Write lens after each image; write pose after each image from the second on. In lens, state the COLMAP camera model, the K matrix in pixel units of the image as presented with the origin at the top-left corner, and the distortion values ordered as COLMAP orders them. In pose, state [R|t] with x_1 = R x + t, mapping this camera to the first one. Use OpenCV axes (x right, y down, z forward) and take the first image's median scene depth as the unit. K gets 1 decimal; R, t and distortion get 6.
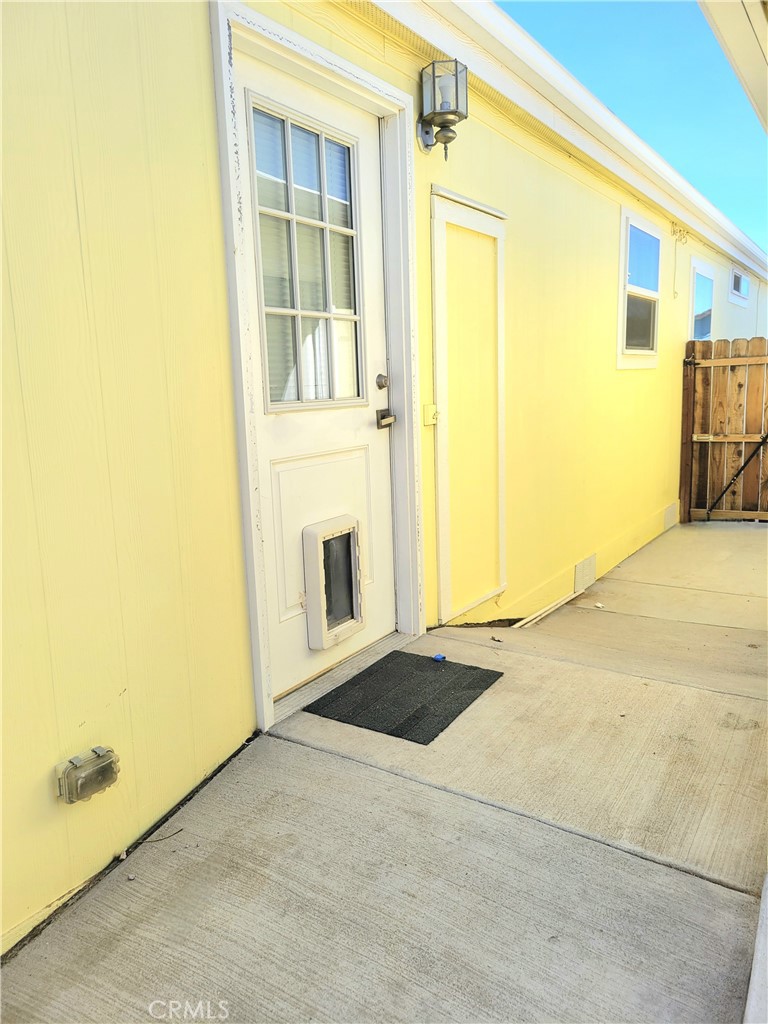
lens RADIAL K [[793.3, 0, 424.9], [0, 793.3, 513.1], [0, 0, 1]] dist [0.047332, -0.036159]
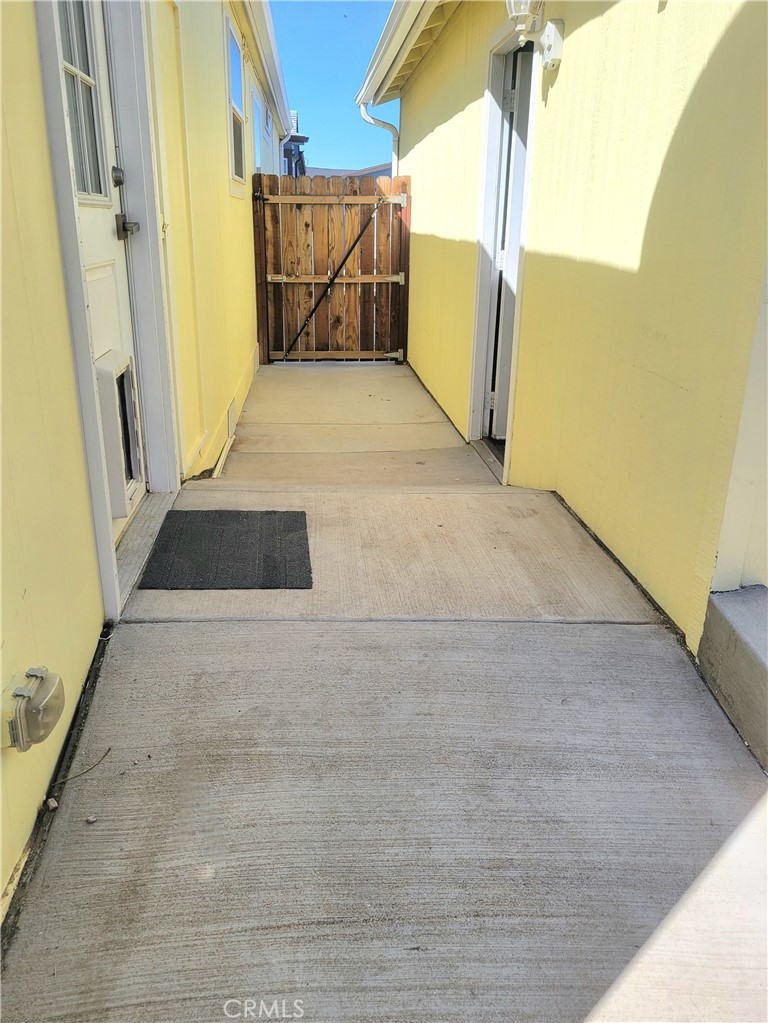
lens RADIAL K [[792.6, 0, 424.8], [0, 792.6, 512.6], [0, 0, 1]] dist [0.047332, -0.036159]
pose [[0.788405, -0.168136, 0.591733, -0.318680], [0.062623, 0.978862, 0.194698, 0.022761], [-0.611961, -0.116445, 0.782269, 0.147110]]
